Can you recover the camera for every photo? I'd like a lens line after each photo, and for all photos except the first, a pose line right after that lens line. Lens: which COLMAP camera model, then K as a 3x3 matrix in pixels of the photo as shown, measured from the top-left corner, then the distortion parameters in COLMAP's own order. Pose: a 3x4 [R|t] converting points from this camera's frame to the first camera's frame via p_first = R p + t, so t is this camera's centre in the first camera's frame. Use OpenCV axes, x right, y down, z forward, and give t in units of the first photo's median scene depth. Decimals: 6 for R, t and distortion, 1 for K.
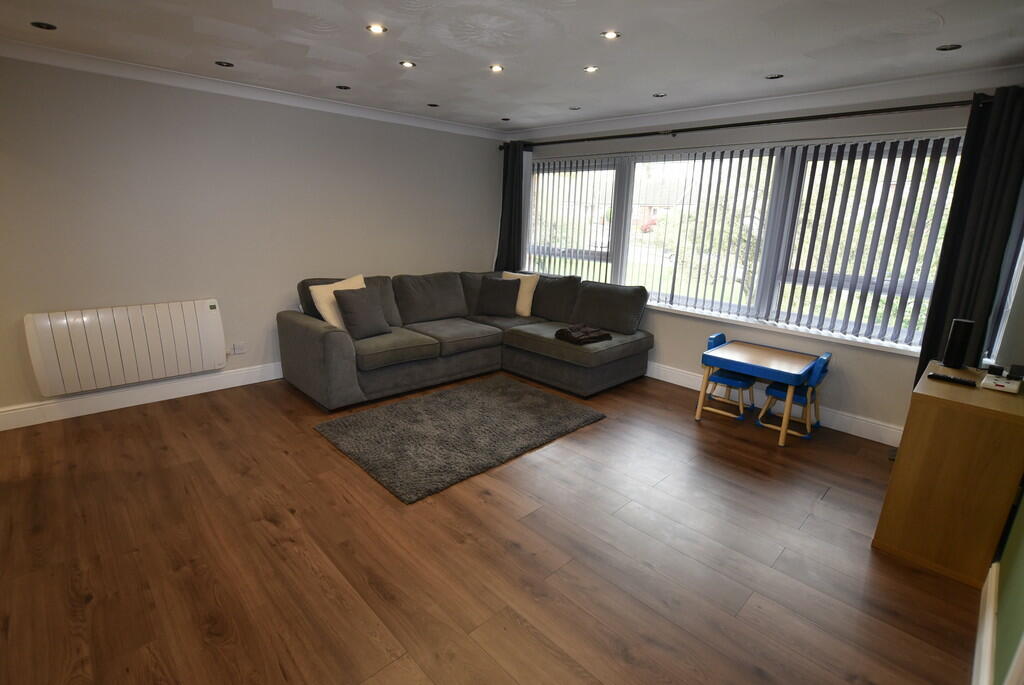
lens RADIAL K [[481.8, 0, 514.2], [0, 481.8, 344.8], [0, 0, 1]] dist [-0.025385, 0.000620]
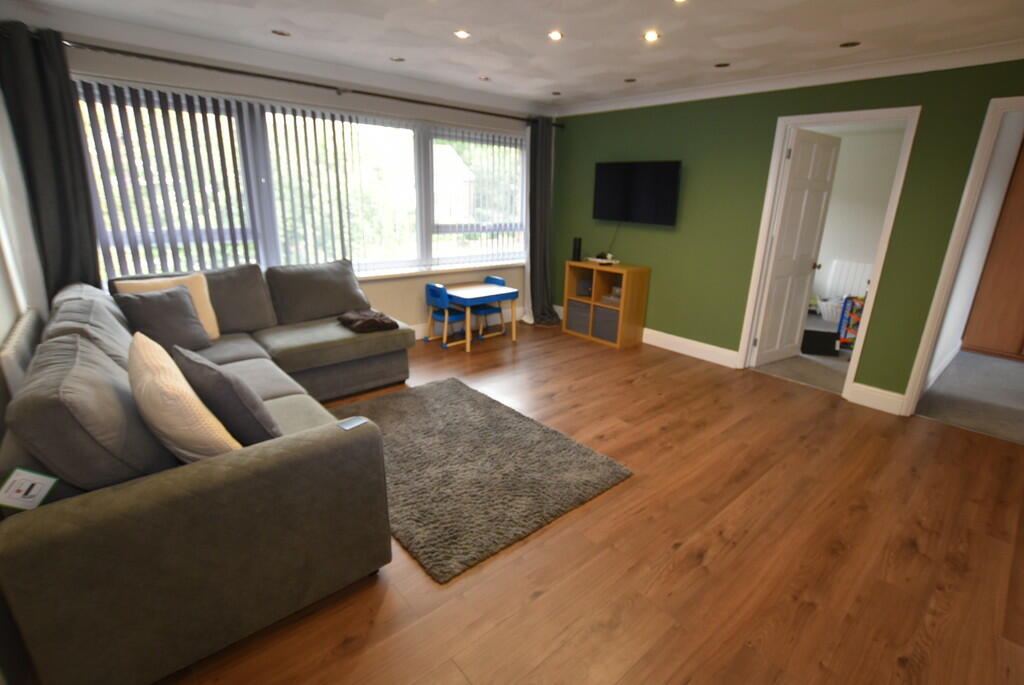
lens RADIAL K [[481.8, 0, 514.2], [0, 481.8, 344.8], [0, 0, 1]] dist [-0.025385, 0.000620]
pose [[0.042057, -0.320532, 0.946303, -1.227983], [0.226946, 0.925448, 0.303382, -0.333320], [-0.972999, 0.202000, 0.111665, 1.159829]]
